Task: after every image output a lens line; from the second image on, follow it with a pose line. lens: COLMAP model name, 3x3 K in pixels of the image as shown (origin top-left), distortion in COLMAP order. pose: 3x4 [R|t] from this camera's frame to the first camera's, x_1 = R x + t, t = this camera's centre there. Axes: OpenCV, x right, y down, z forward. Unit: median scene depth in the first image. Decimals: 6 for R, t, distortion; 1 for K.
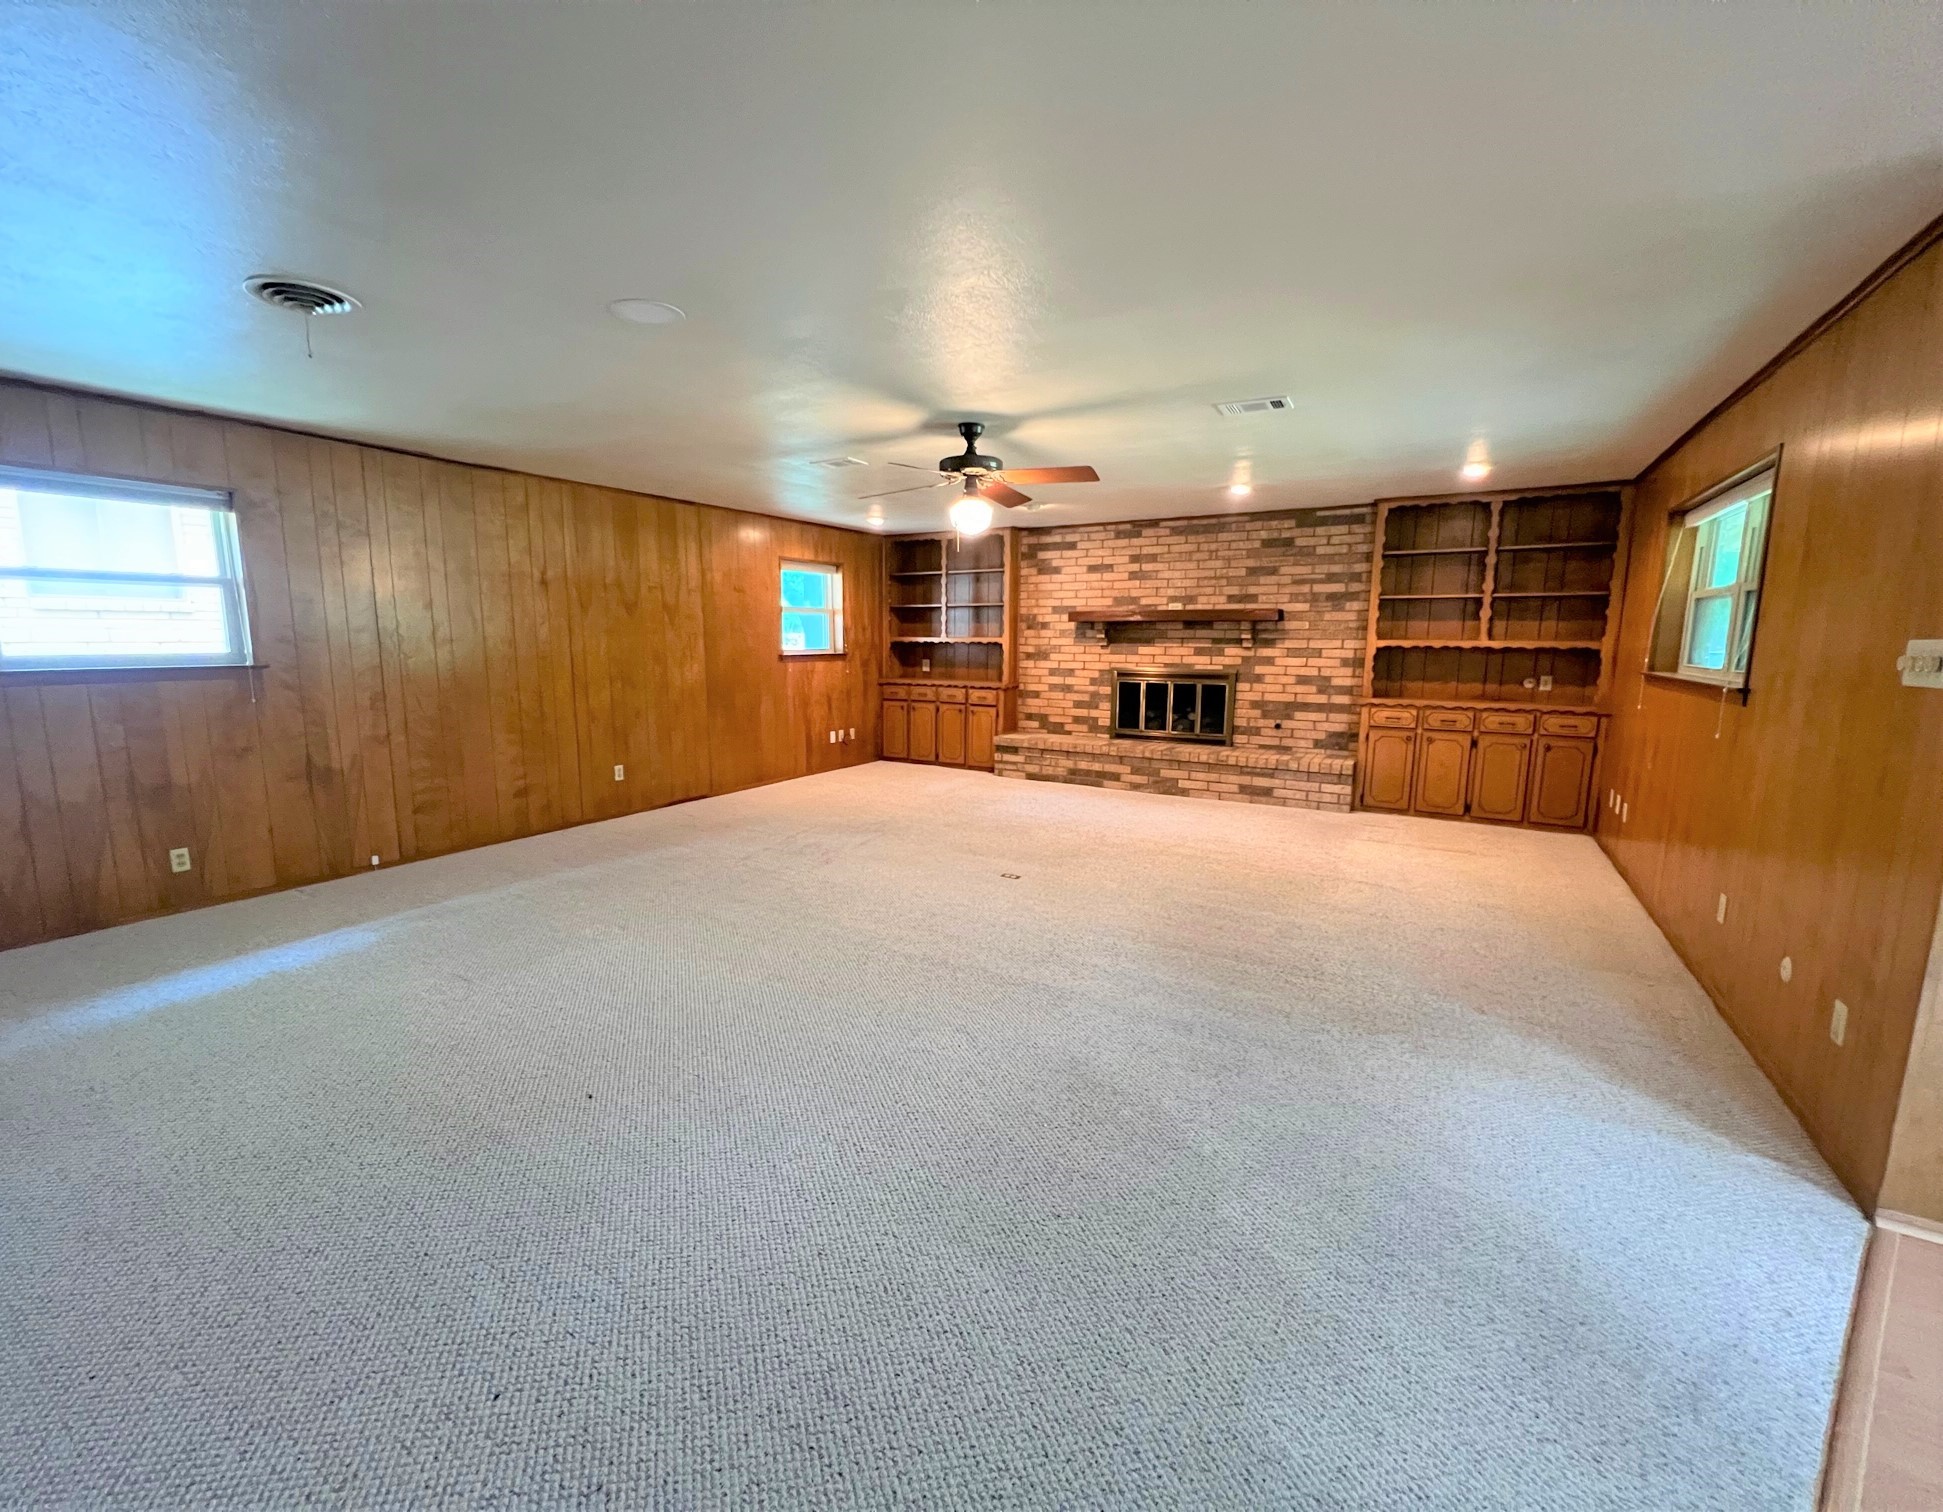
lens RADIAL K [[804.0, 0, 934.0], [0, 804.0, 760.3], [0, 0, 1]] dist [-0.002381, -0.000008]
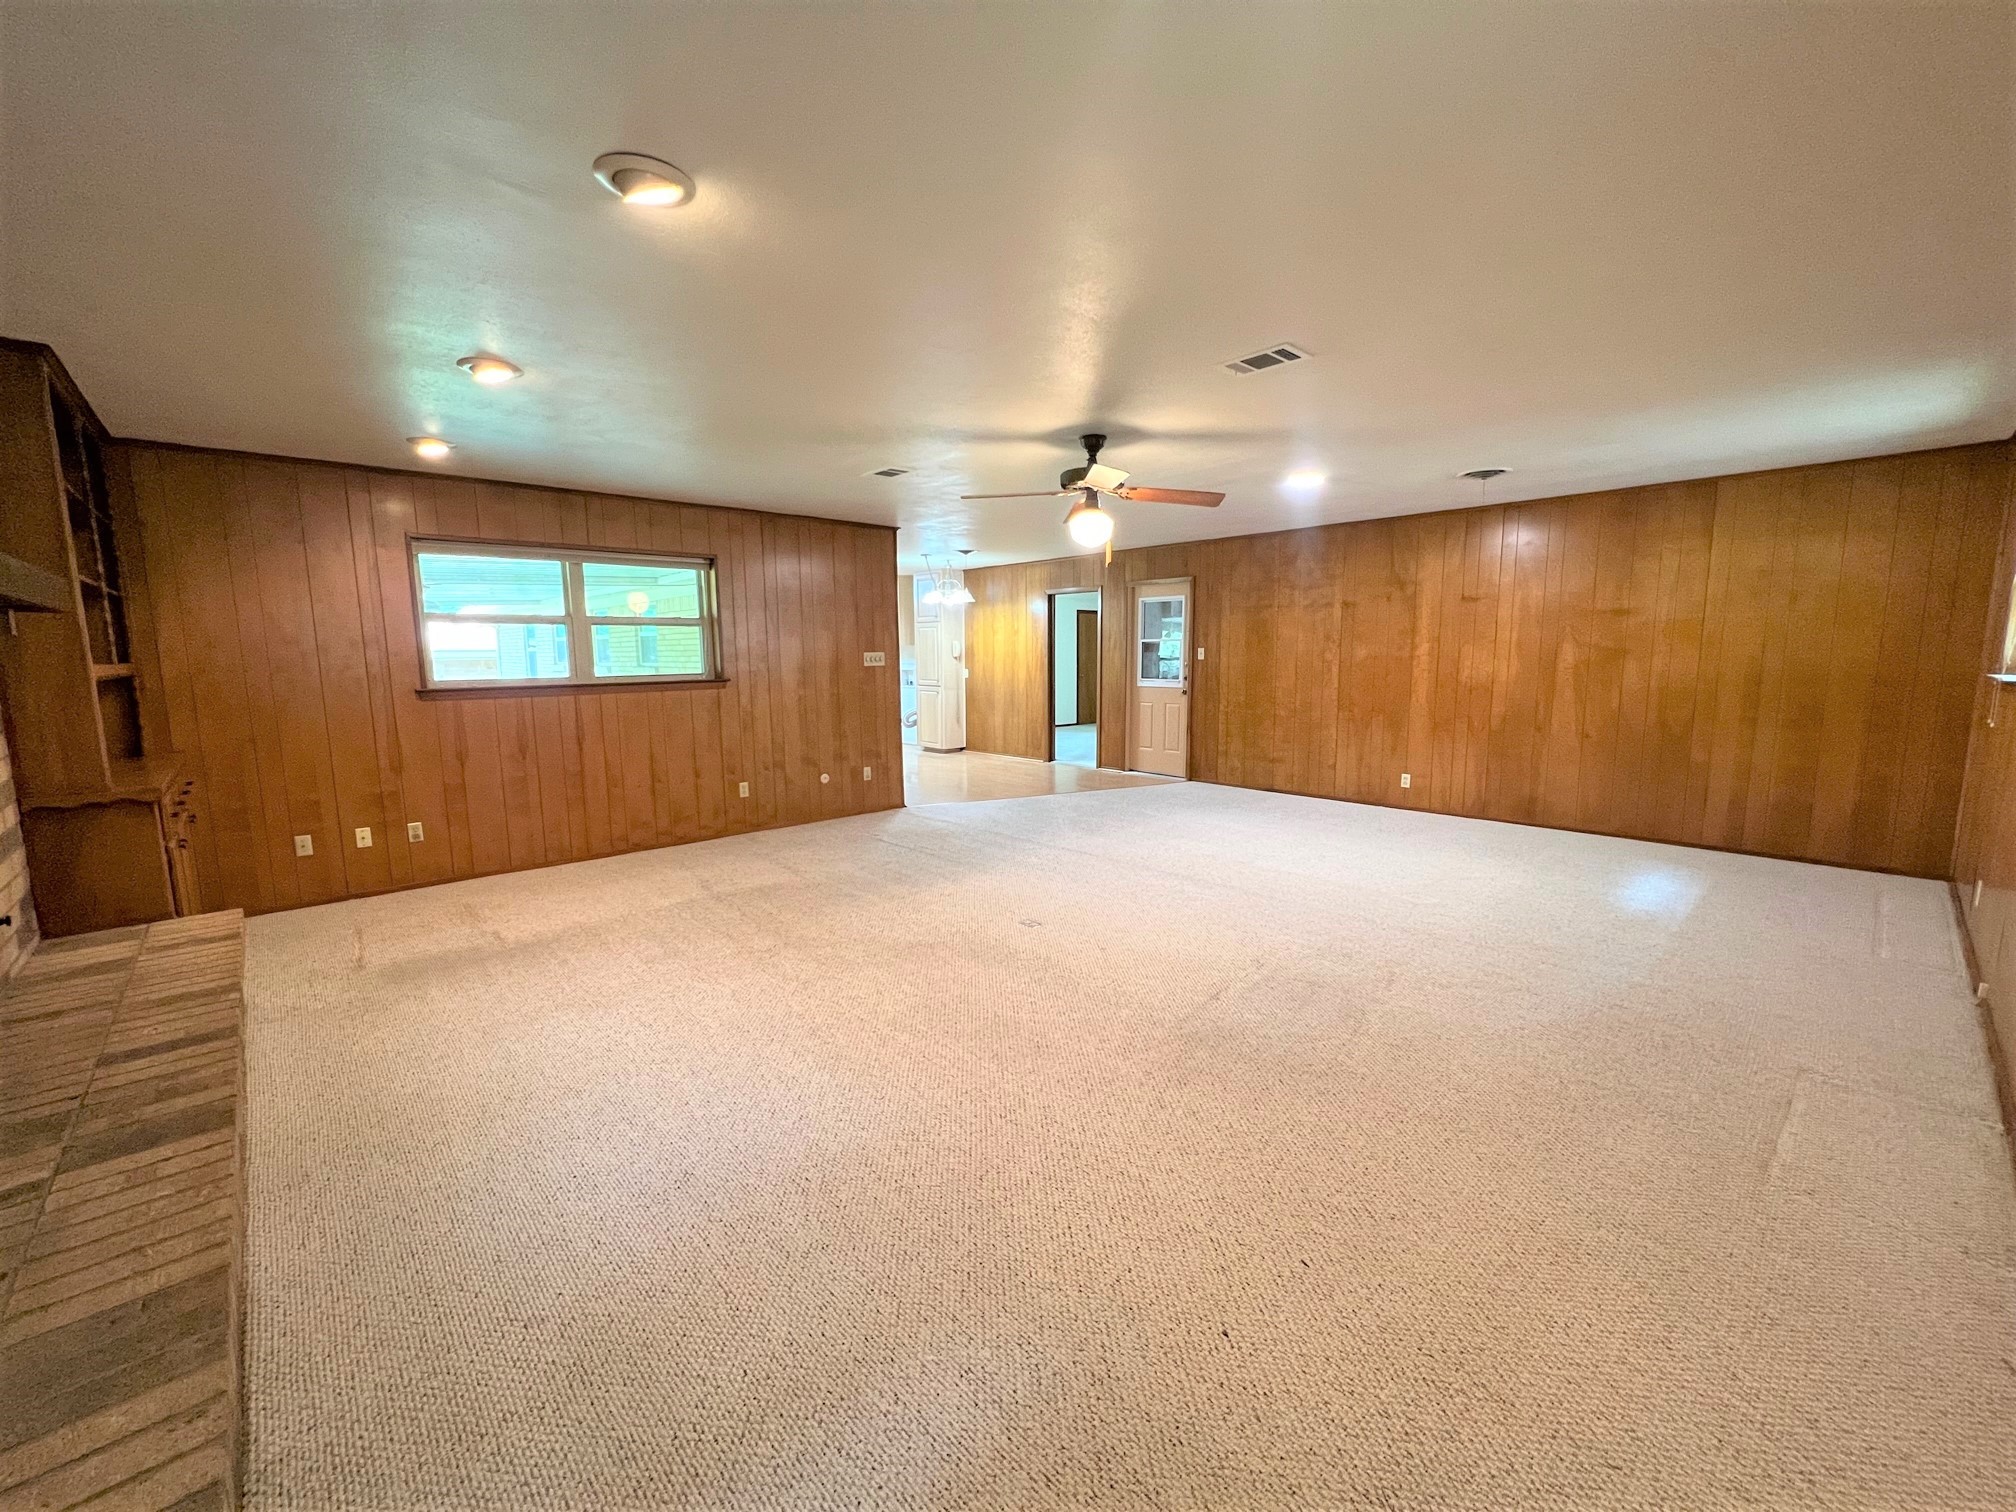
lens RADIAL K [[809.1, 0, 1008.0], [0, 809.1, 756.0], [0, 0, 1]] dist [-0.000712, -0.000069]
pose [[-0.966756, -0.025692, 0.254408, -0.067852], [0.046139, 0.961080, 0.272389, -0.179984], [-0.251504, 0.275071, -0.927945, 1.170228]]
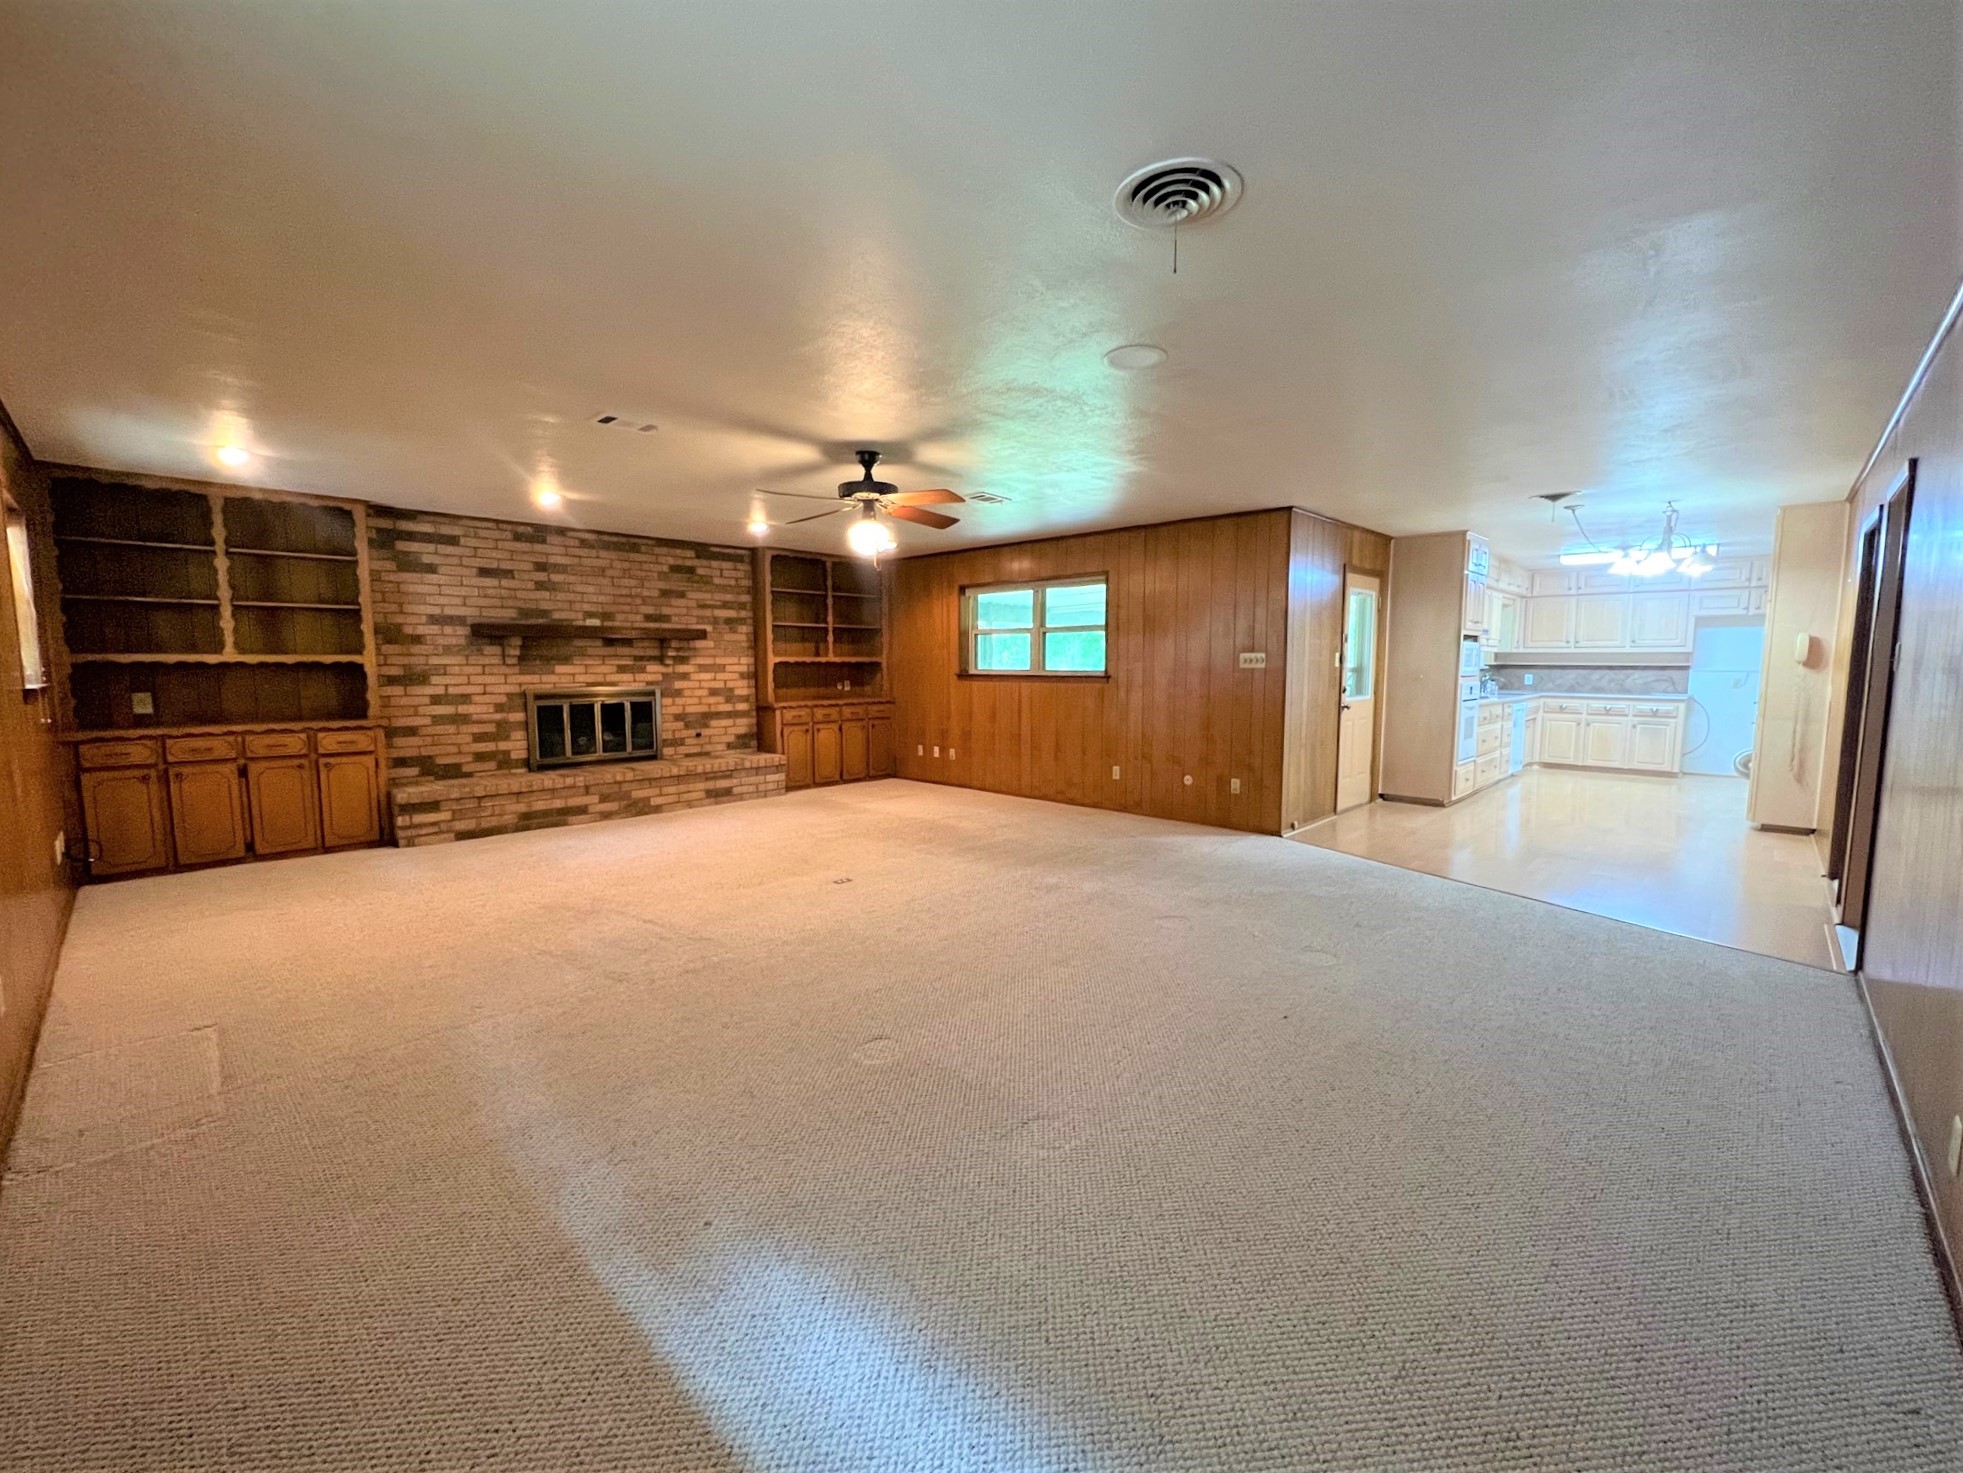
lens RADIAL K [[813.5, 0, 977.0], [0, 813.5, 741.7], [0, 0, 1]] dist [-0.002411, -0.000101]
pose [[0.200447, -0.100588, 0.974527, -0.575271], [0.151085, 0.985990, 0.070695, -0.053416], [-0.967985, 0.133066, 0.212836, 0.385537]]
